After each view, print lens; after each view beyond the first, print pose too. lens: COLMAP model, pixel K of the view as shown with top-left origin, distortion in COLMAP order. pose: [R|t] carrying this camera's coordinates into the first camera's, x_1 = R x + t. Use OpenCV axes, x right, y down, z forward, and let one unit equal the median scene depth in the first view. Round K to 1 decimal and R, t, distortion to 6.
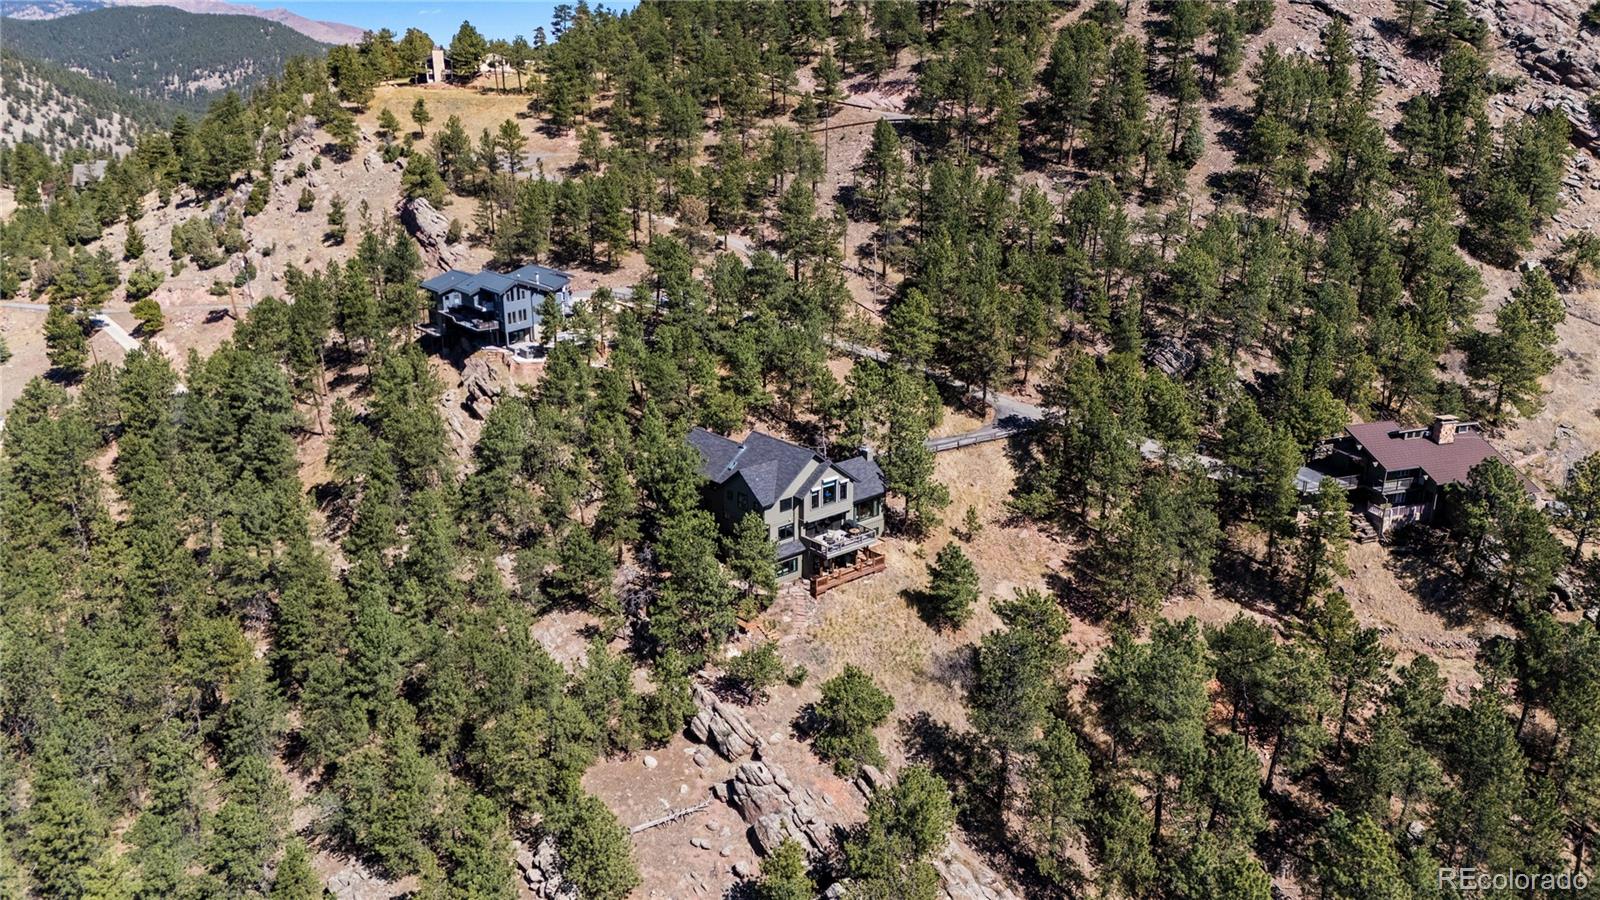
lens RADIAL K [[1171.8, 0, 791.8], [0, 1171.8, 438.5], [0, 0, 1]] dist [0.067291, -0.046092]
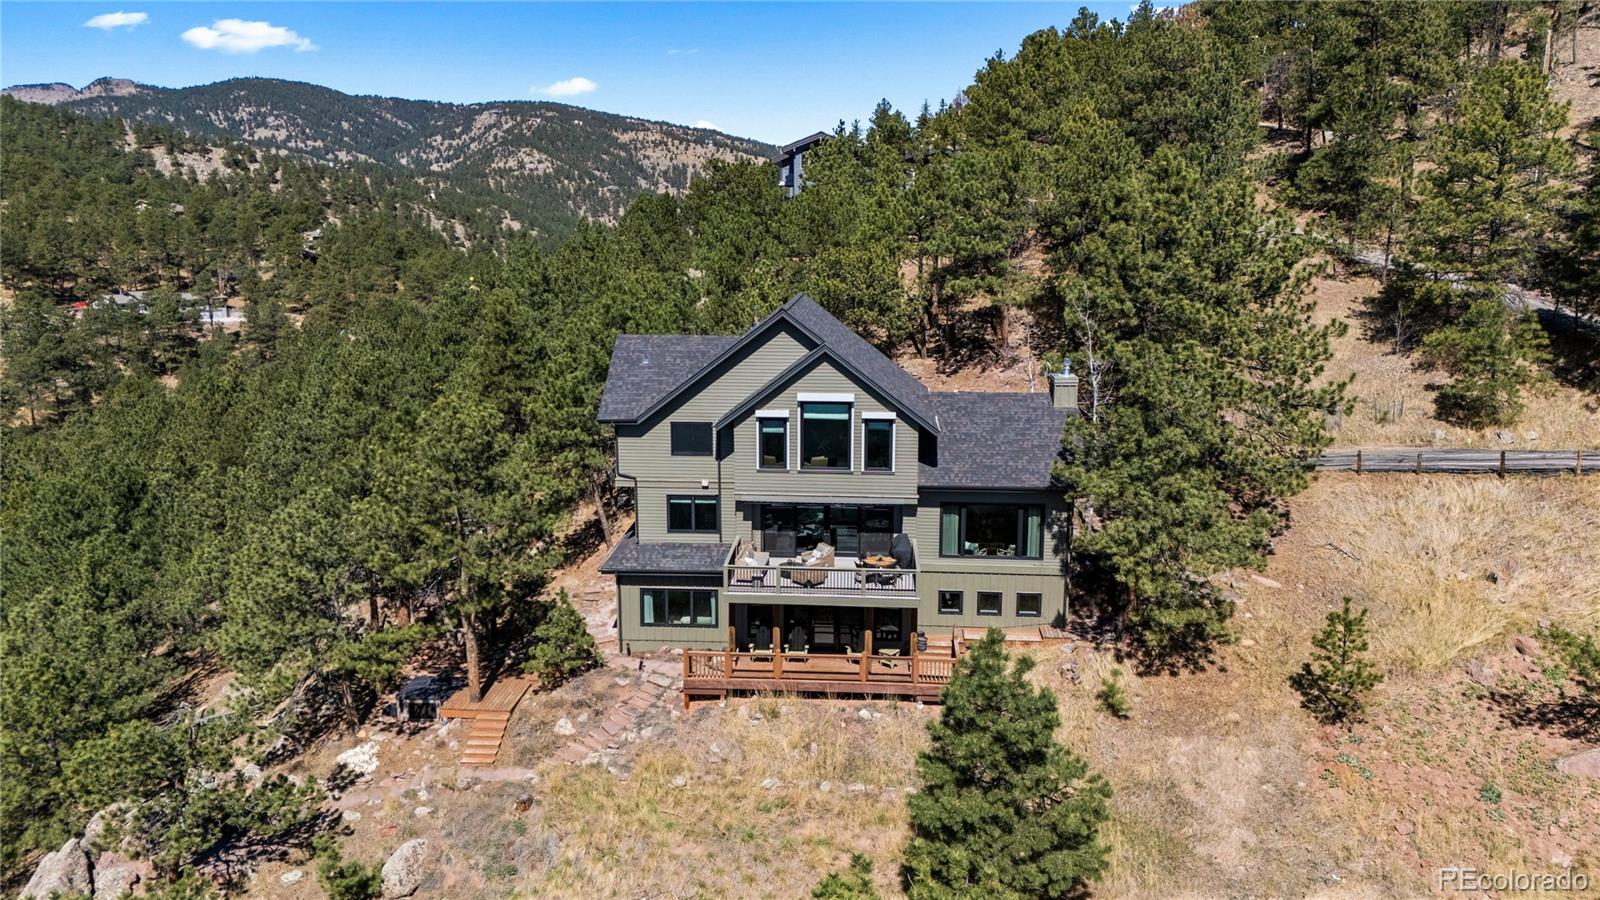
lens RADIAL K [[1171.8, 0, 799.4], [0, 1171.8, 440.7], [0, 0, 1]] dist [0.067291, -0.046092]
pose [[0.704832, 0.127884, -0.697752, 0.266307], [-0.207289, 0.977814, -0.030178, 0.057287], [0.678412, 0.165907, 0.715704, 0.706880]]
